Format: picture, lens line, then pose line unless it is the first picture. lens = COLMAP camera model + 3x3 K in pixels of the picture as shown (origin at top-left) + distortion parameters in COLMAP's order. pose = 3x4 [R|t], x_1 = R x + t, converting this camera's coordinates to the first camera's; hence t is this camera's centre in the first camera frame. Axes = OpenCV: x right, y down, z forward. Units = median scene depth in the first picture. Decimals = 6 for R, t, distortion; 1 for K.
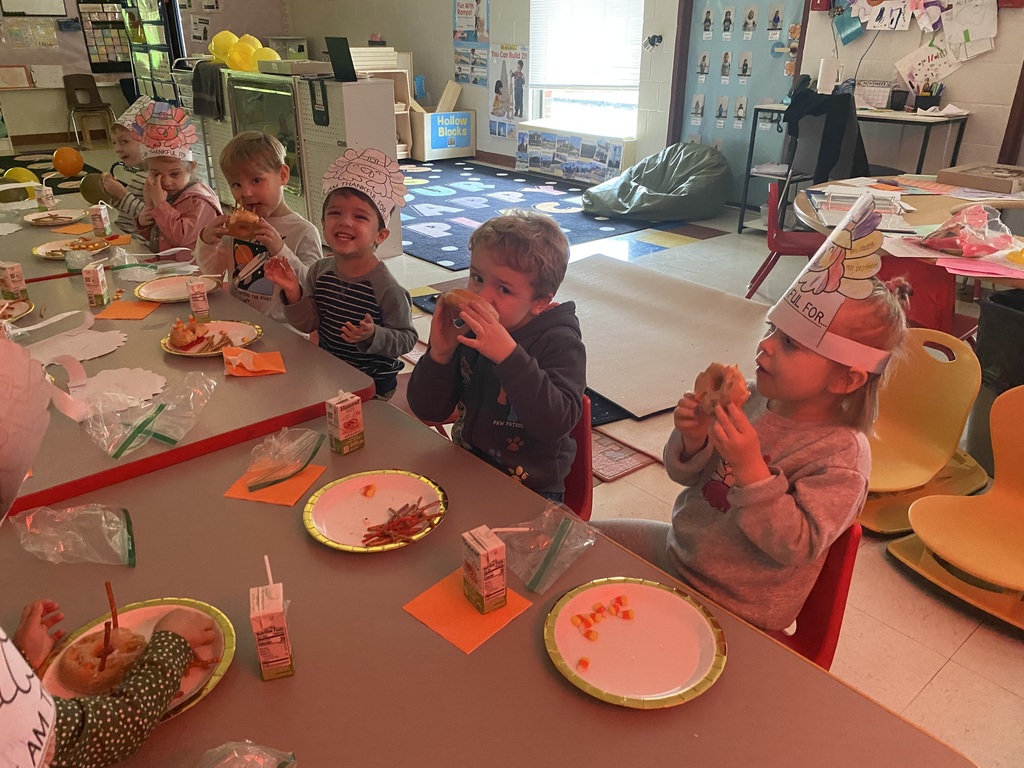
lens RADIAL K [[785.6, 0, 521.4], [0, 785.6, 412.4], [0, 0, 1]] dist [-0.008885, 0.000193]
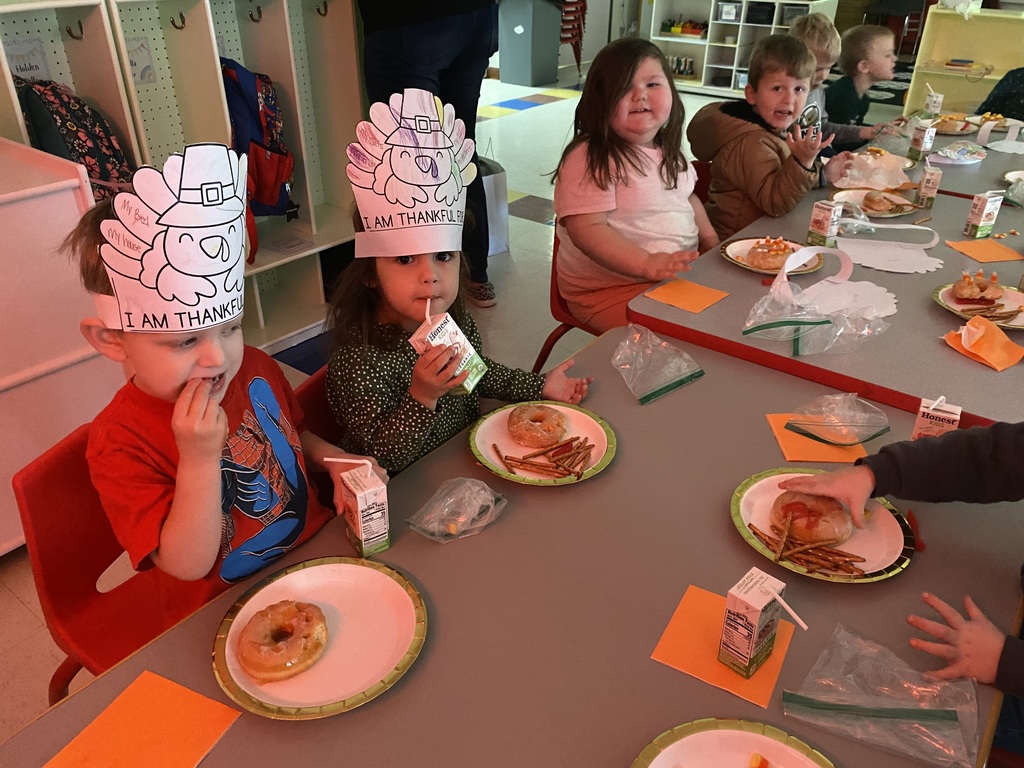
lens RADIAL K [[774.3, 0, 512.0], [0, 774.3, 384.0], [0, 0, 1]] dist [-0.003276, -0.005611]
pose [[0.176643, 0.491474, -0.852790, 0.274090], [-0.438577, 0.814950, 0.378822, -0.111983], [0.881163, 0.307098, 0.359505, 0.256532]]
